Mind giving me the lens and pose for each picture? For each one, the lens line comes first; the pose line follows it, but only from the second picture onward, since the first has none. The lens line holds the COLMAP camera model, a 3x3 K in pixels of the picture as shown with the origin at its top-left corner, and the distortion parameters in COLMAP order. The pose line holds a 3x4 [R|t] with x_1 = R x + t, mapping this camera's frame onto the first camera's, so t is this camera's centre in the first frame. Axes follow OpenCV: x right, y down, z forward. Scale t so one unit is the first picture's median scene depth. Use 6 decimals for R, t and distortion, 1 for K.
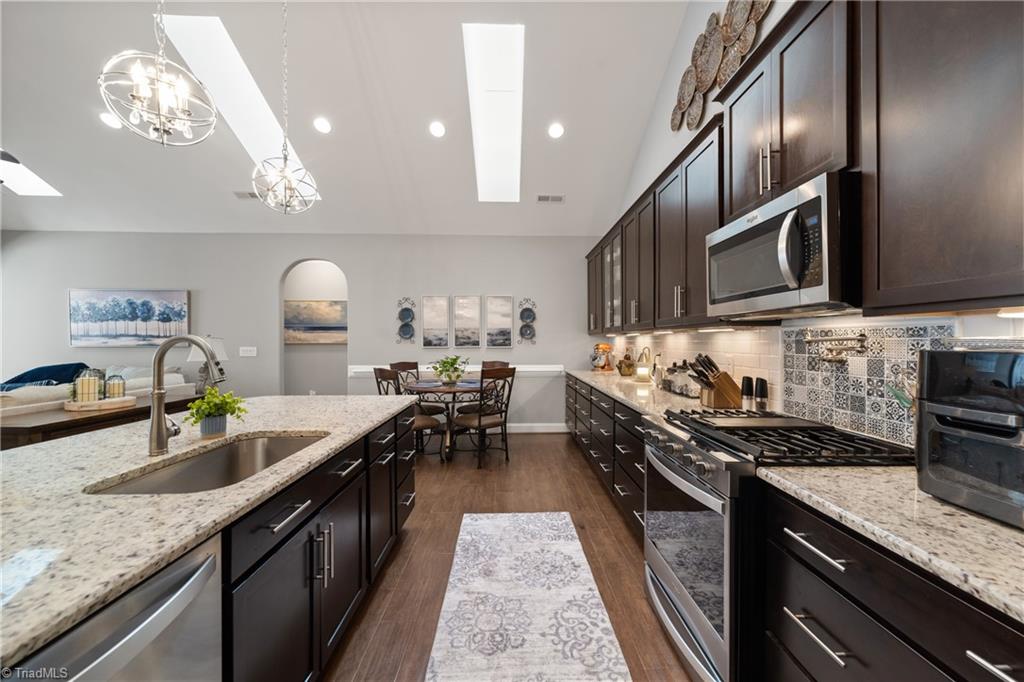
lens RADIAL K [[389.6, 0, 517.7], [0, 389.6, 343.3], [0, 0, 1]] dist [0.004011, -0.000479]
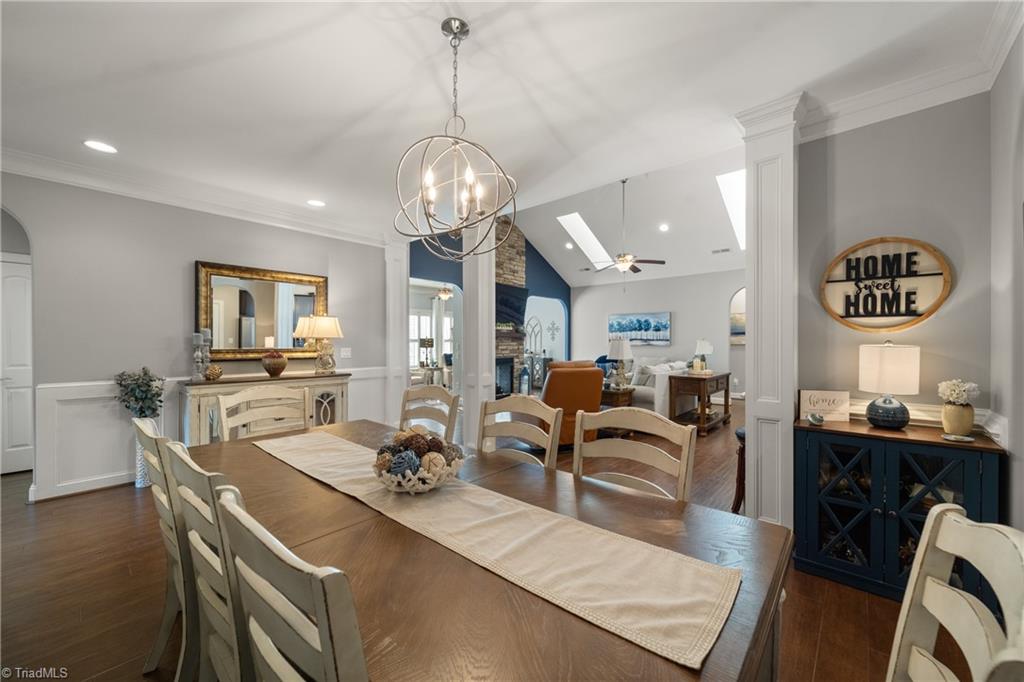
lens RADIAL K [[389.6, 0, 525.0], [0, 389.6, 342.7], [0, 0, 1]] dist [0.004011, -0.000479]
pose [[0.741681, 0.000078, -0.670753, -0.193205], [-0.003580, 0.999986, -0.003843, 0.003658], [0.670744, 0.005251, 0.741671, -0.641145]]
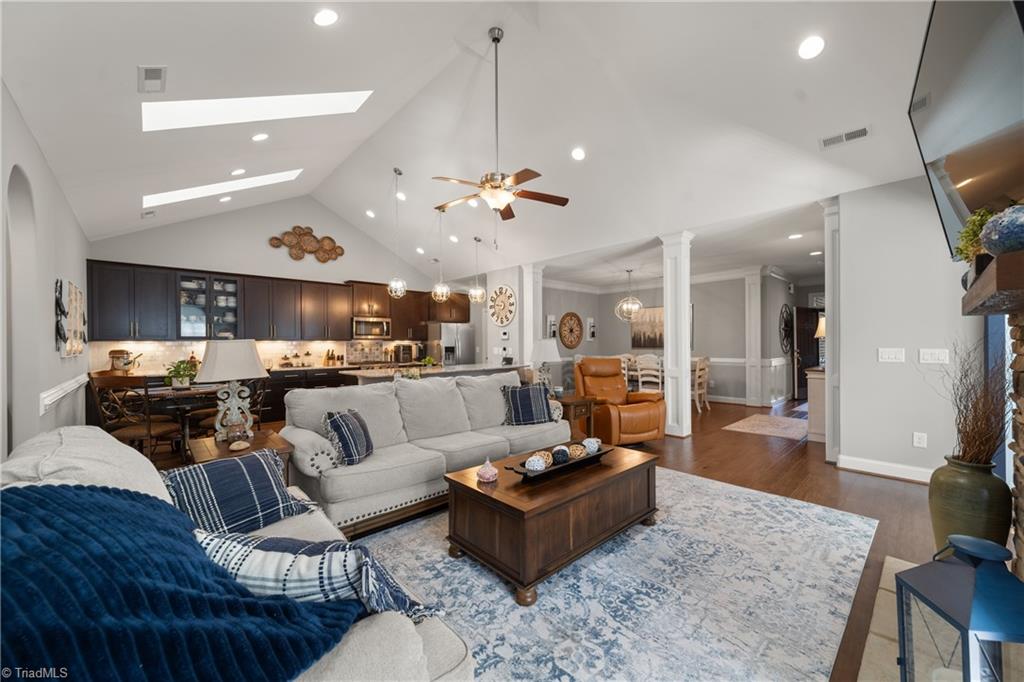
lens RADIAL K [[389.6, 0, 519.9], [0, 389.6, 343.0], [0, 0, 1]] dist [0.004011, -0.000479]
pose [[-0.672292, 0.006587, 0.740257, -1.300499], [0.013024, 0.999911, 0.002932, -0.005214], [-0.740171, 0.011612, -0.672318, 0.898251]]
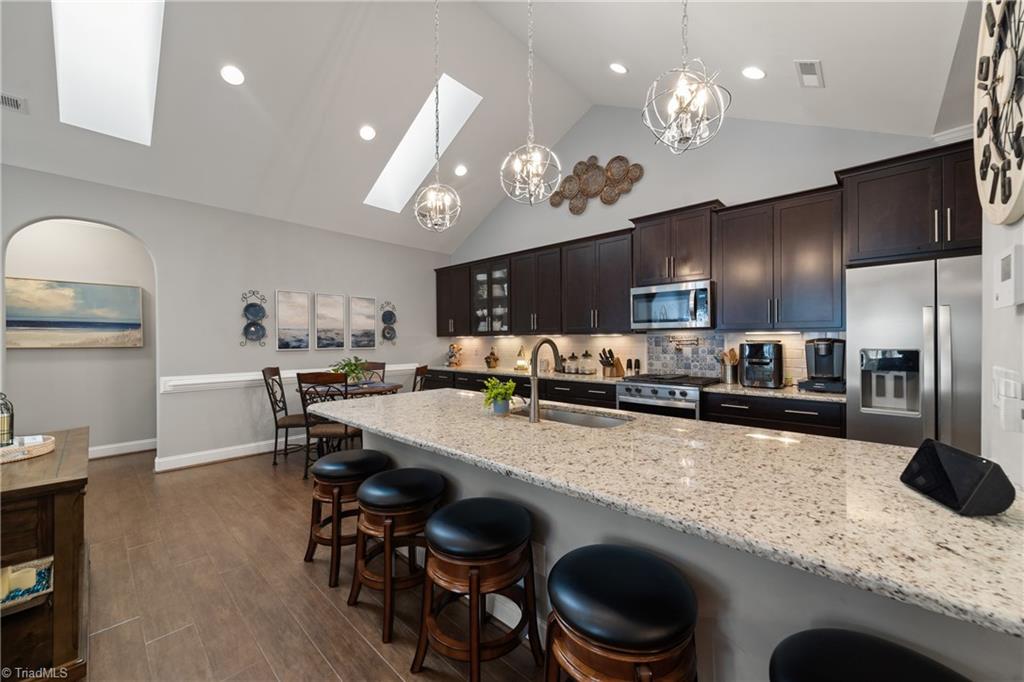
lens RADIAL K [[389.6, 0, 520.9], [0, 389.6, 341.1], [0, 0, 1]] dist [0.004011, -0.000479]
pose [[0.689473, -0.003539, 0.724303, -0.511117], [0.008793, 0.999955, -0.003484, -0.001793], [-0.724258, 0.008771, 0.689473, 0.013894]]
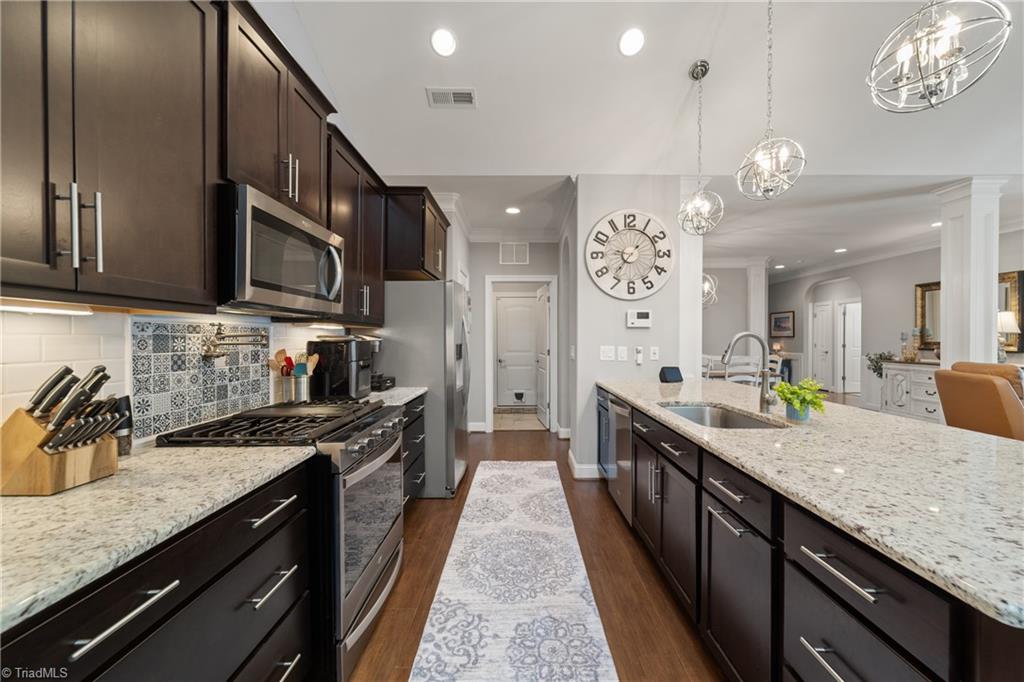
lens RADIAL K [[389.6, 0, 519.4], [0, 389.6, 342.0], [0, 0, 1]] dist [0.004011, -0.000479]
pose [[-0.999806, 0.001273, 0.019650, -0.004818], [0.001570, 0.999884, 0.015118, -0.001826], [-0.019629, 0.015146, -0.999693, 0.643230]]
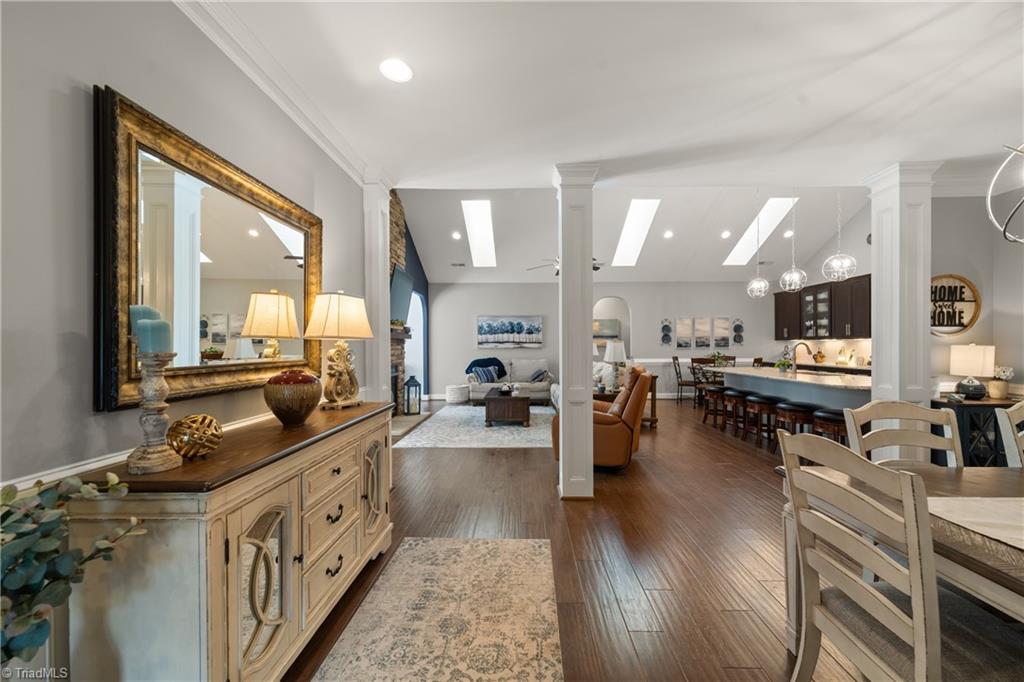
lens RADIAL K [[389.6, 0, 523.2], [0, 389.6, 347.4], [0, 0, 1]] dist [0.004011, -0.000479]
pose [[0.999568, -0.005313, -0.028917, -0.884486], [0.005345, 0.999985, 0.001034, 0.002389], [0.028911, -0.001188, 0.999581, -0.733011]]
